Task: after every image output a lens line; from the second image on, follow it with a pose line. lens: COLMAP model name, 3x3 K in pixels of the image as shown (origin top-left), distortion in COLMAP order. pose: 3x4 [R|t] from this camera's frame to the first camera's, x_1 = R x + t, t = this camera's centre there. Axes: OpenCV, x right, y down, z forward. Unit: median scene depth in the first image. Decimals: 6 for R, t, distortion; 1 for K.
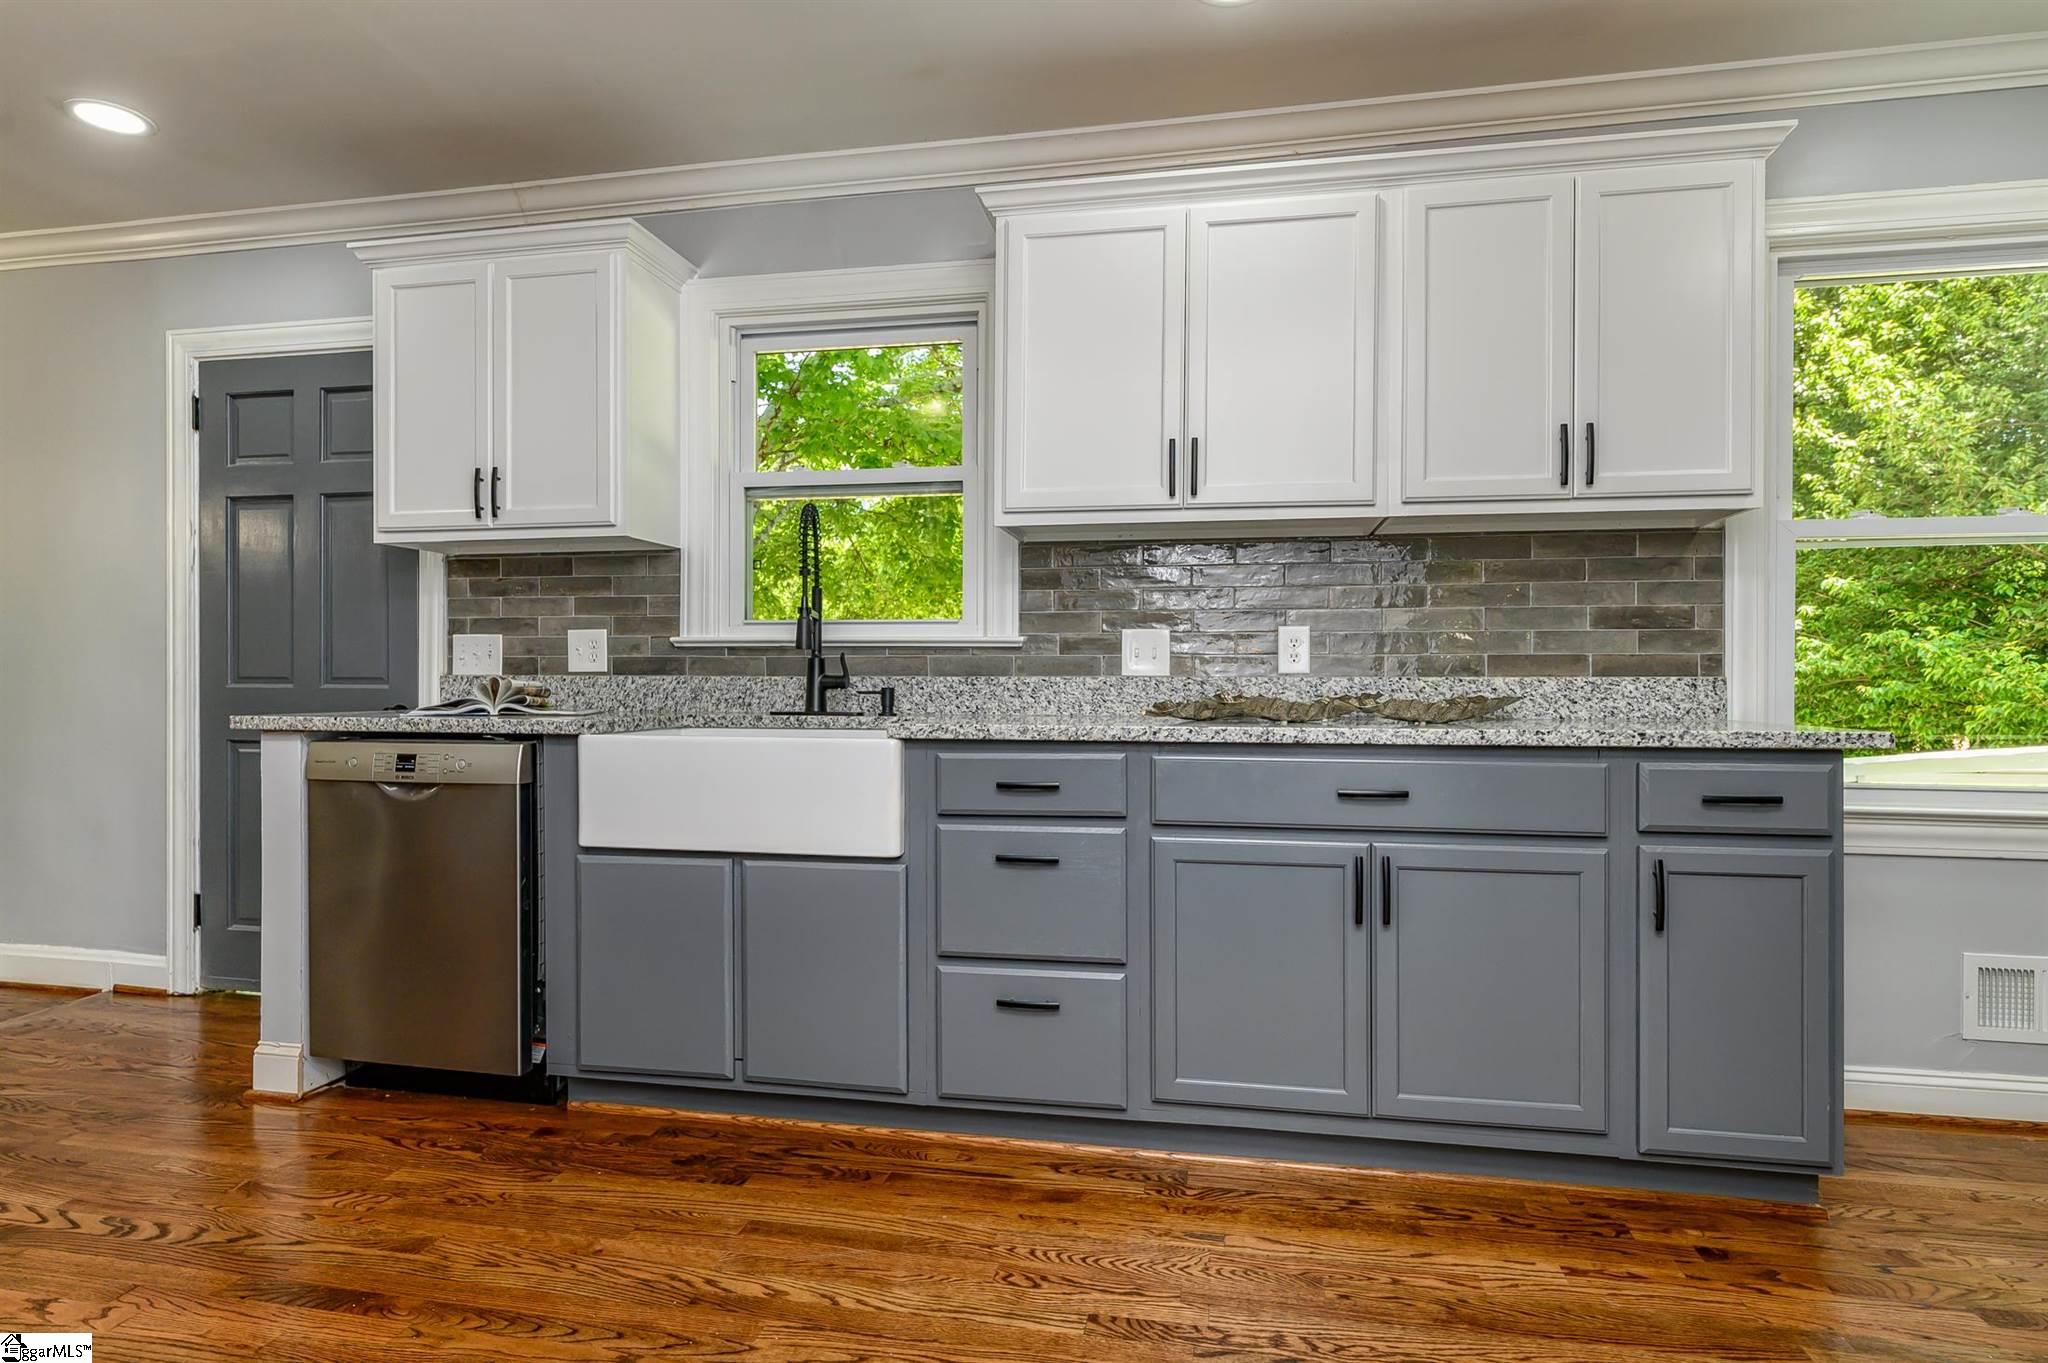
lens RADIAL K [[1124.6, 0, 1024.0], [0, 1124.6, 681.5], [0, 0, 1]] dist [0.000102, -0.000223]
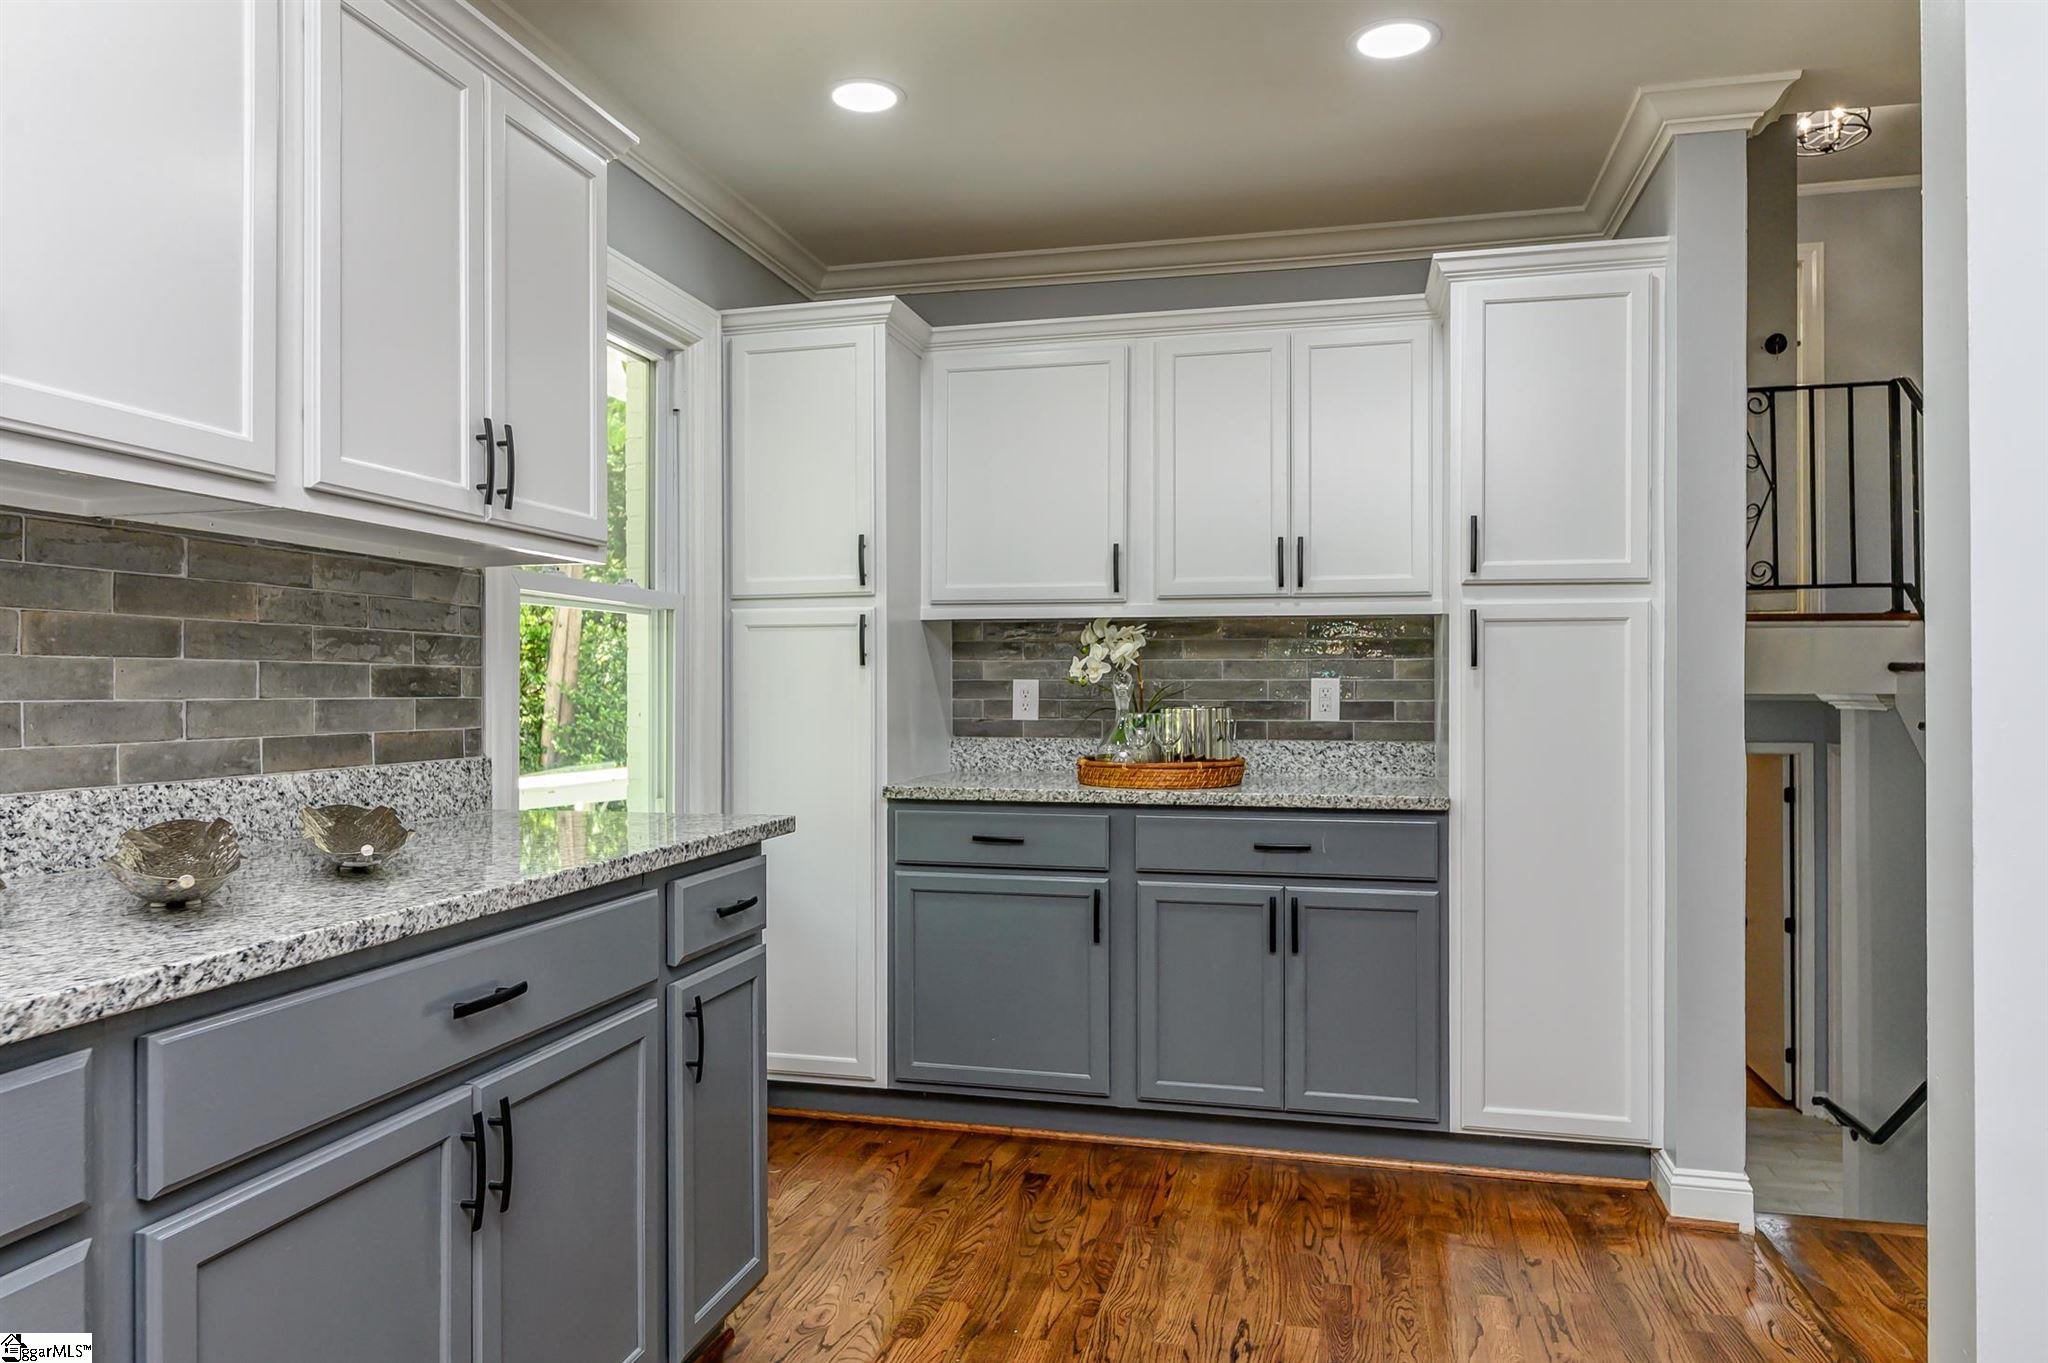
lens RADIAL K [[1318.5, 0, 1024.0], [0, 1318.5, 681.5], [0, 0, 1]] dist [0.000752, 0.000526]
pose [[0.037694, 0.004572, 0.999279, -0.309878], [0.001081, 0.999989, -0.004616, -0.053129], [-0.999289, 0.001254, 0.037689, 0.574064]]
